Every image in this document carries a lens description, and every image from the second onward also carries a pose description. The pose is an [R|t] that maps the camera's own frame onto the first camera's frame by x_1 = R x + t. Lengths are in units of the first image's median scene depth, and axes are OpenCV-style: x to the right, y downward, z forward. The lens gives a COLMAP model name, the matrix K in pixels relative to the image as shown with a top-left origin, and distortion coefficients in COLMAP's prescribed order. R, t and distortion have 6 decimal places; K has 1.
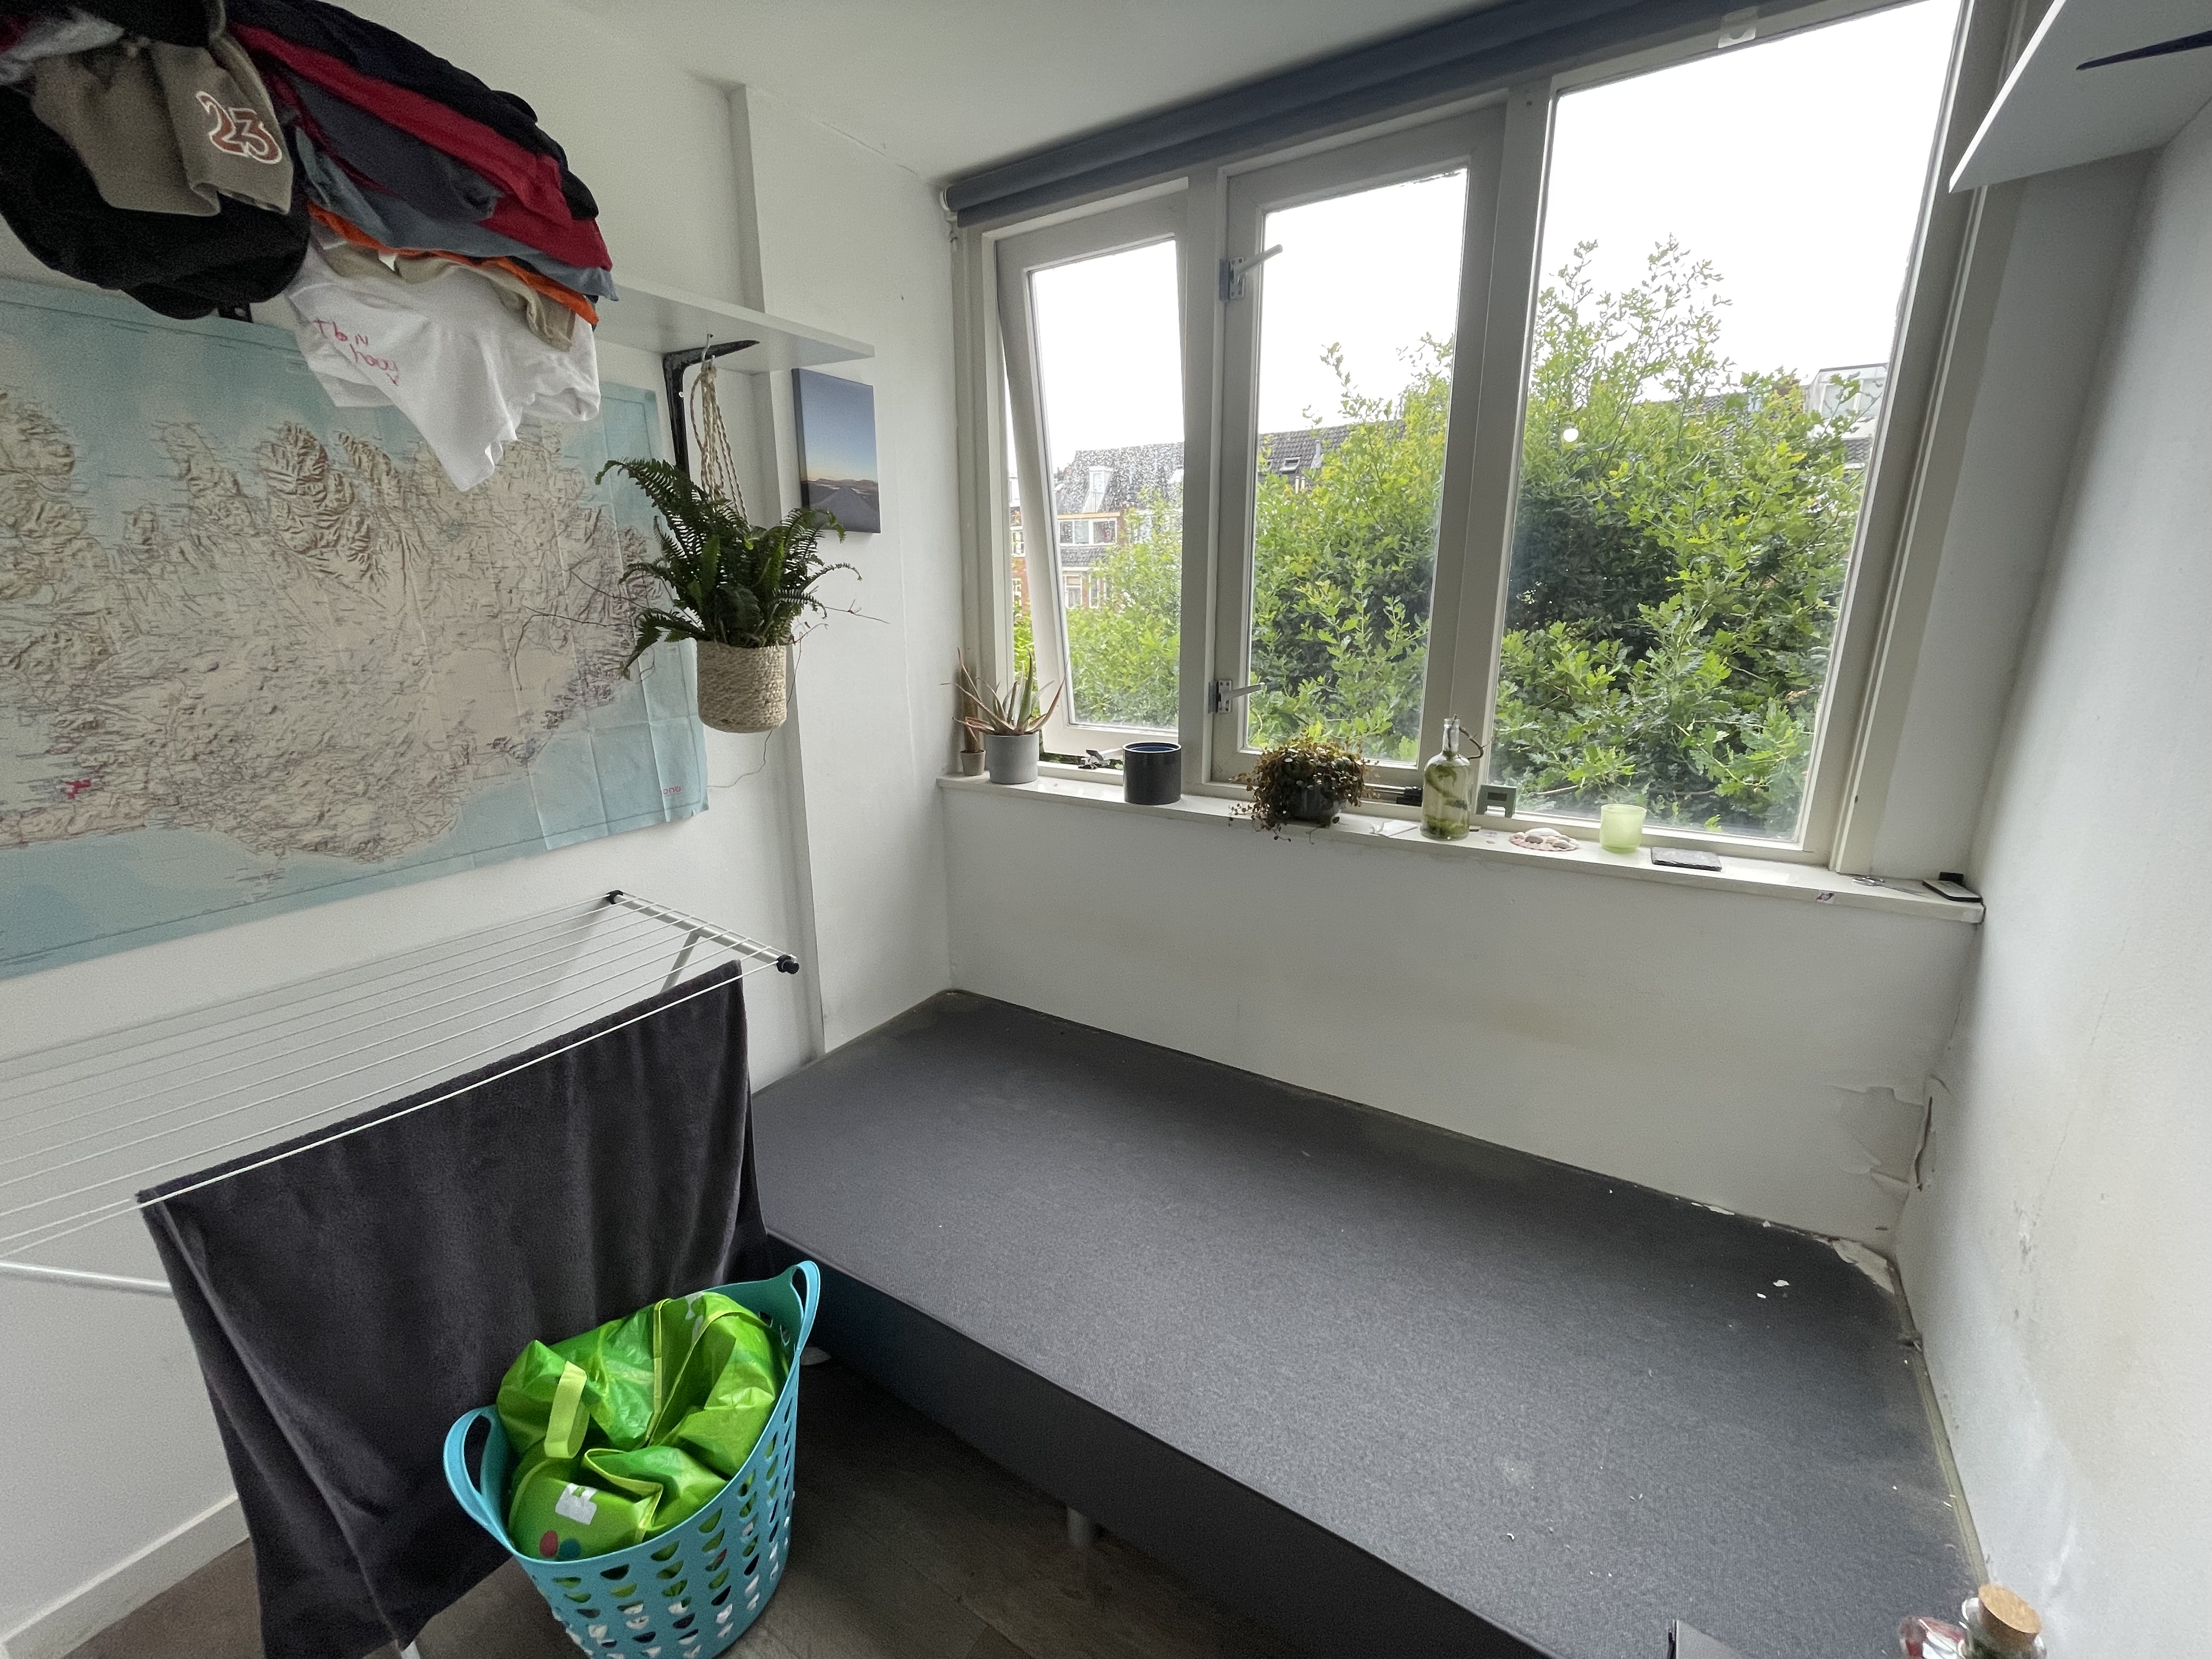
lens RADIAL K [[891.8, 0, 1106.0], [0, 891.8, 829.5], [0, 0, 1]] dist [-0.002303, -0.000437]
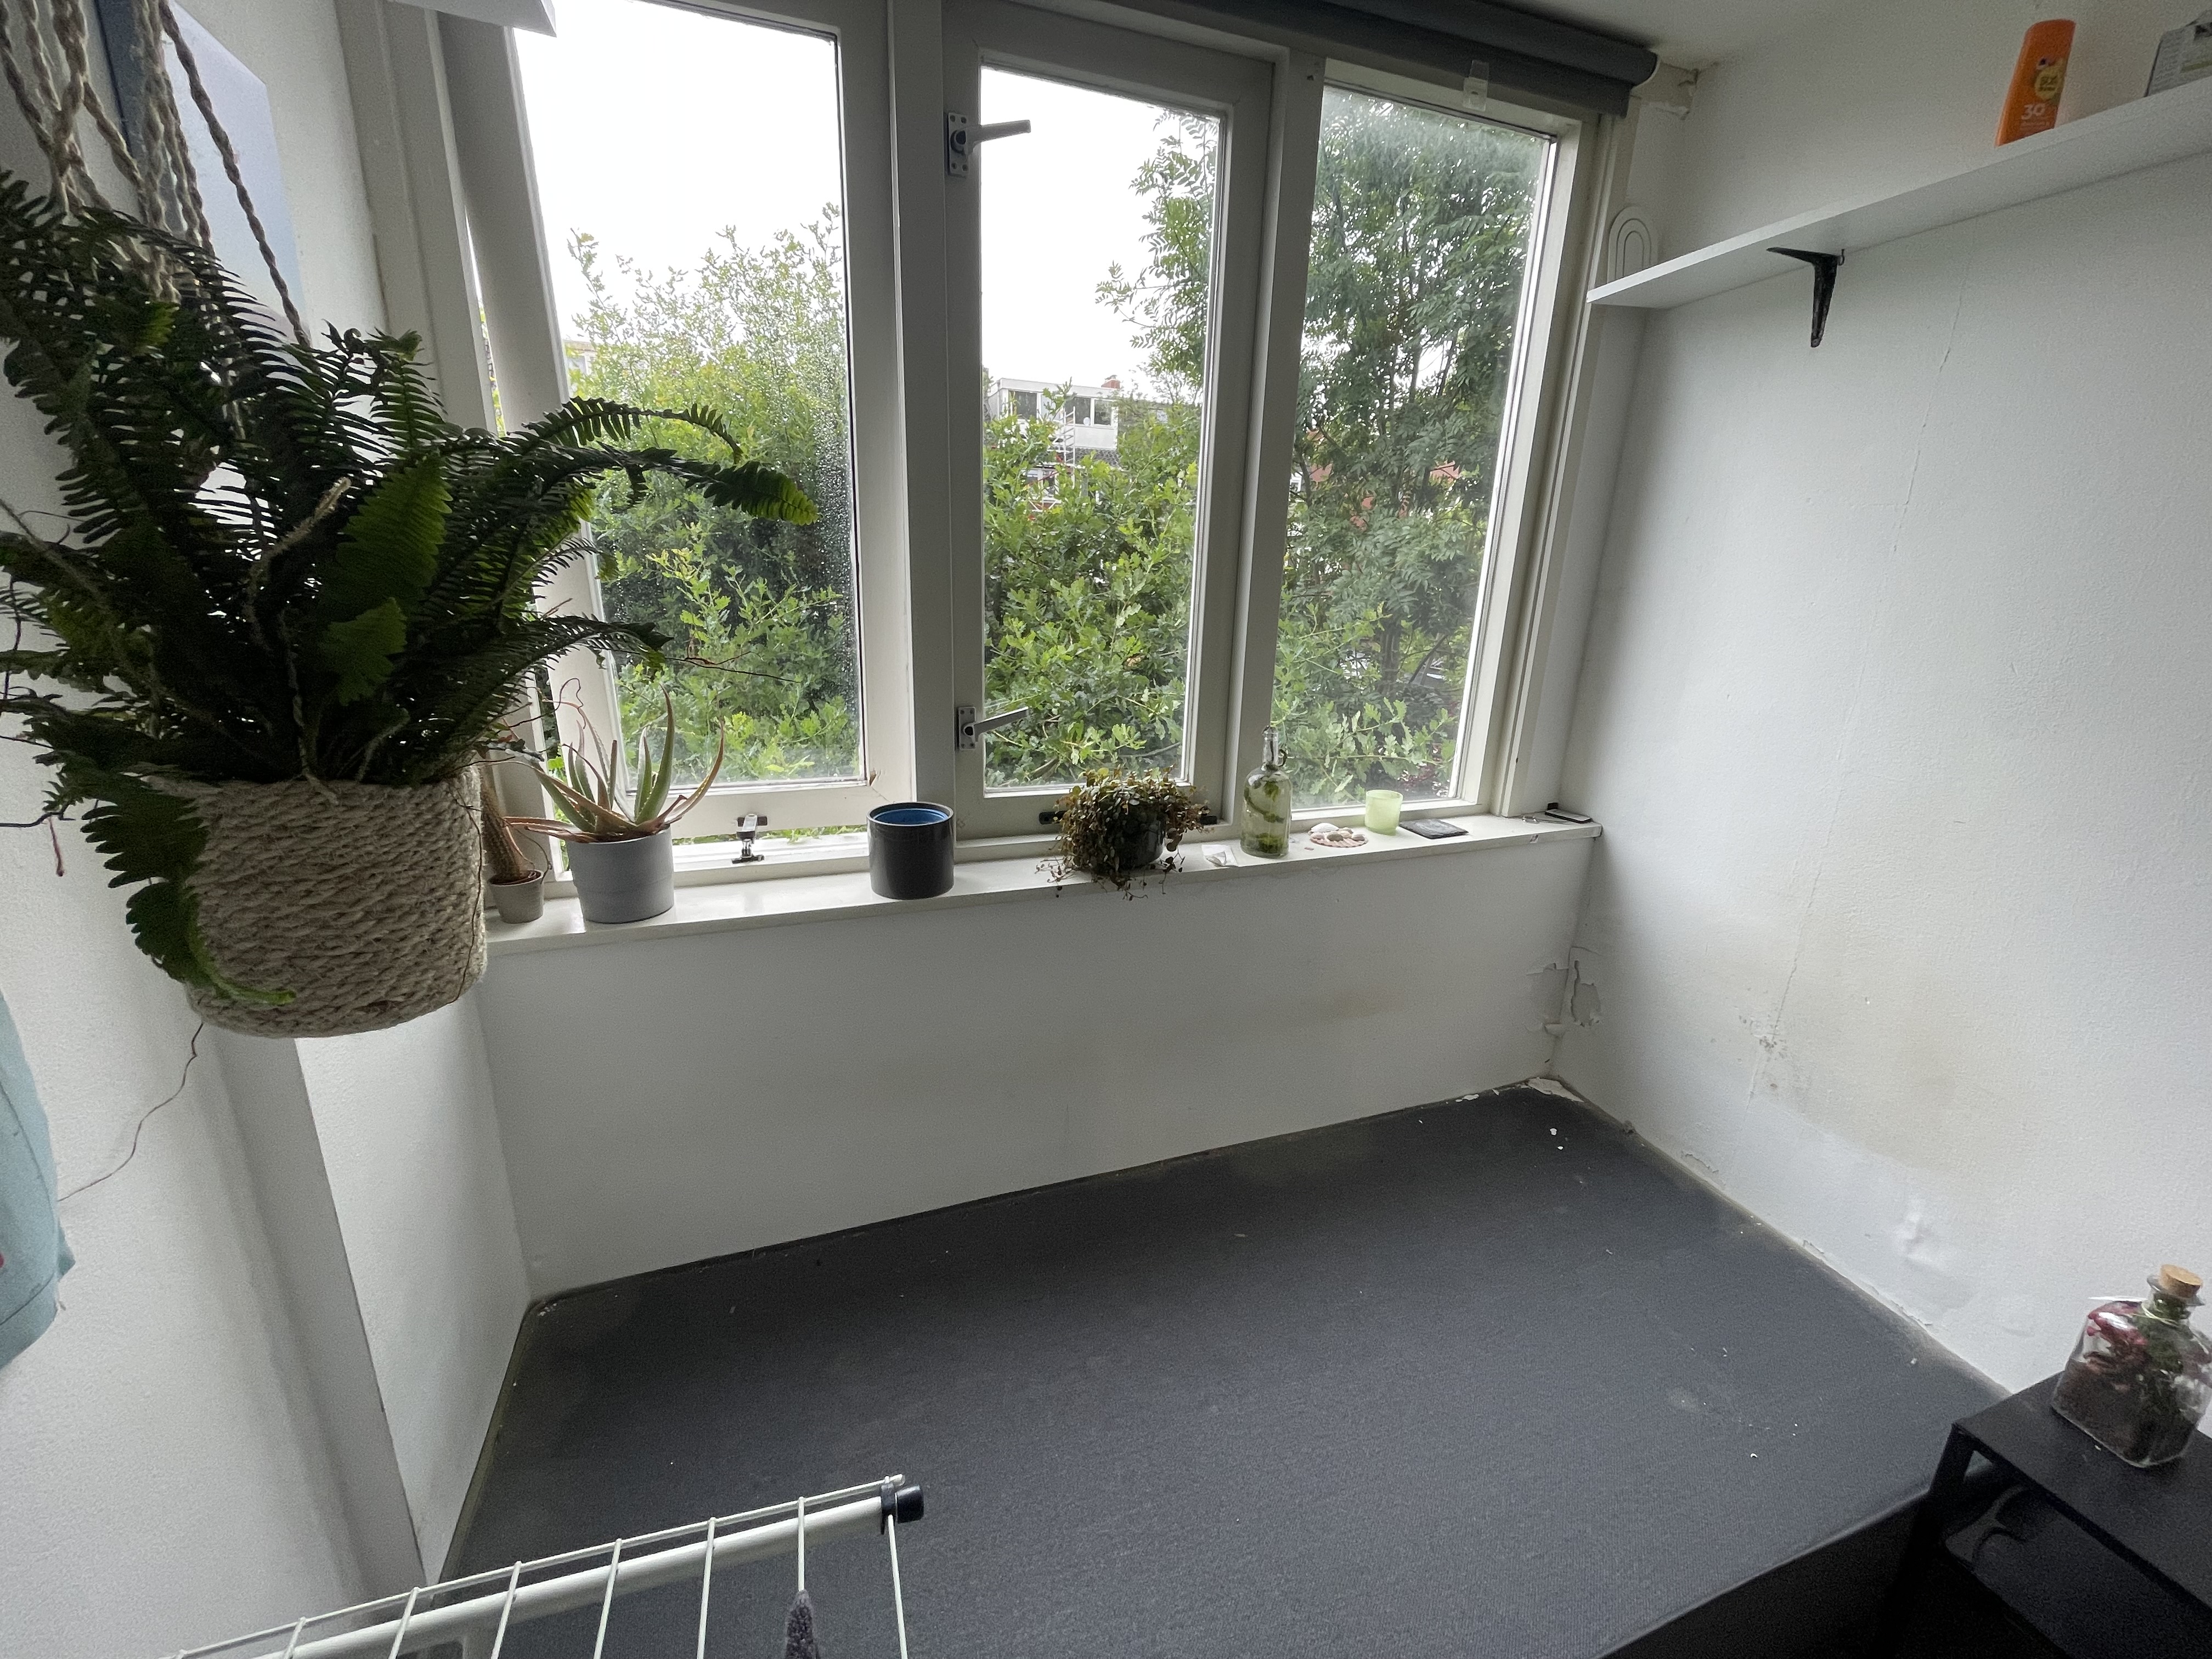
lens RADIAL K [[897.0, 0, 1106.0], [0, 897.0, 829.5], [0, 0, 1]] dist [-0.000944, 0.000159]
pose [[0.614073, -0.204352, 0.762335, -0.508982], [0.170182, 0.977461, 0.124934, -0.184051], [-0.770683, 0.053017, 0.635010, 0.570595]]
